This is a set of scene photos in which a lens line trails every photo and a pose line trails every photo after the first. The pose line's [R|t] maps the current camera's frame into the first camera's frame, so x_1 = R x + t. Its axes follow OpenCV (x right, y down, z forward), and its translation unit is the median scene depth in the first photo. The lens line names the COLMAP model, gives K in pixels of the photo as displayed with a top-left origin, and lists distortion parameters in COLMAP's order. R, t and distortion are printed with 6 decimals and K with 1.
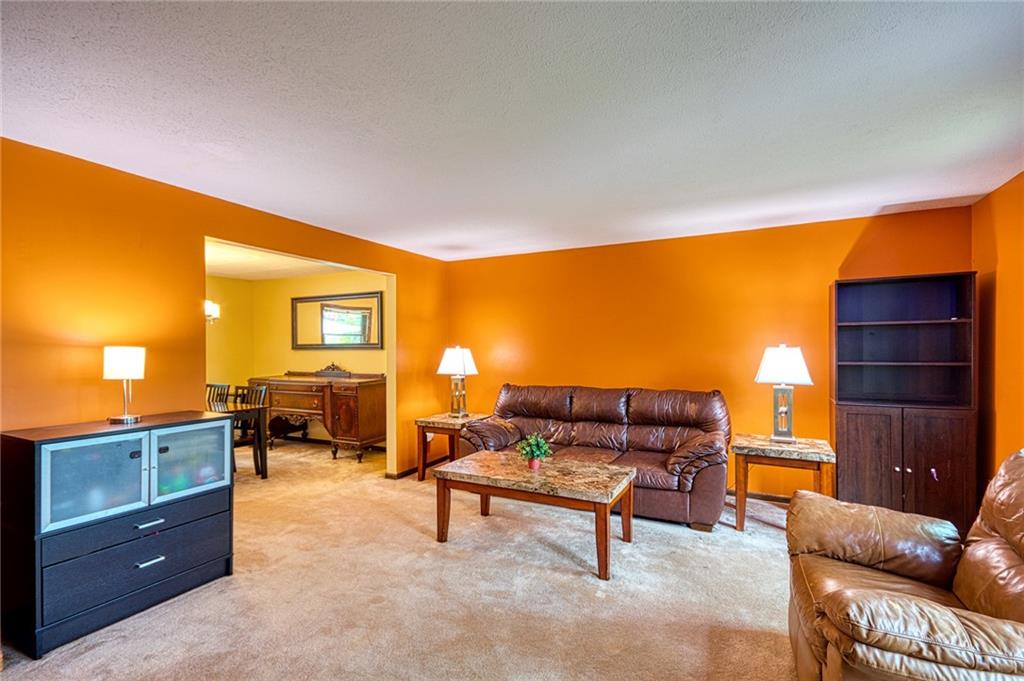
lens RADIAL K [[466.7, 0, 509.7], [0, 466.7, 348.7], [0, 0, 1]] dist [0.026921, -0.019085]
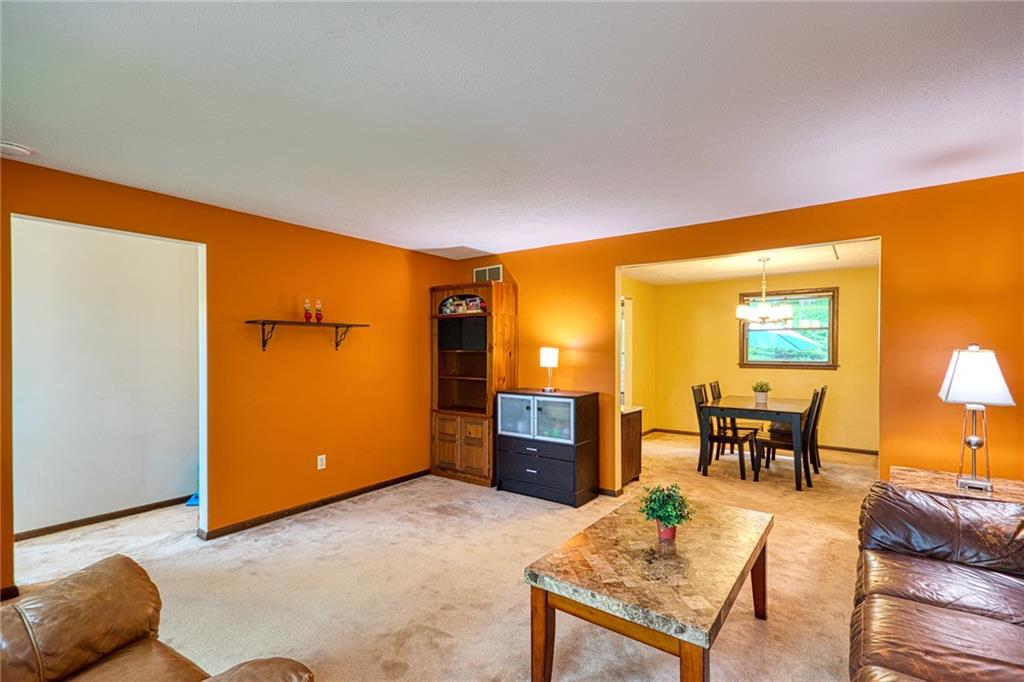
lens RADIAL K [[466.7, 0, 509.7], [0, 466.7, 349.2], [0, 0, 1]] dist [0.026921, -0.019085]
pose [[-0.157650, 0.003315, -0.987489, 0.941796], [-0.000859, 0.999994, 0.003494, -0.007215], [0.987495, 0.001399, -0.157646, 1.158089]]
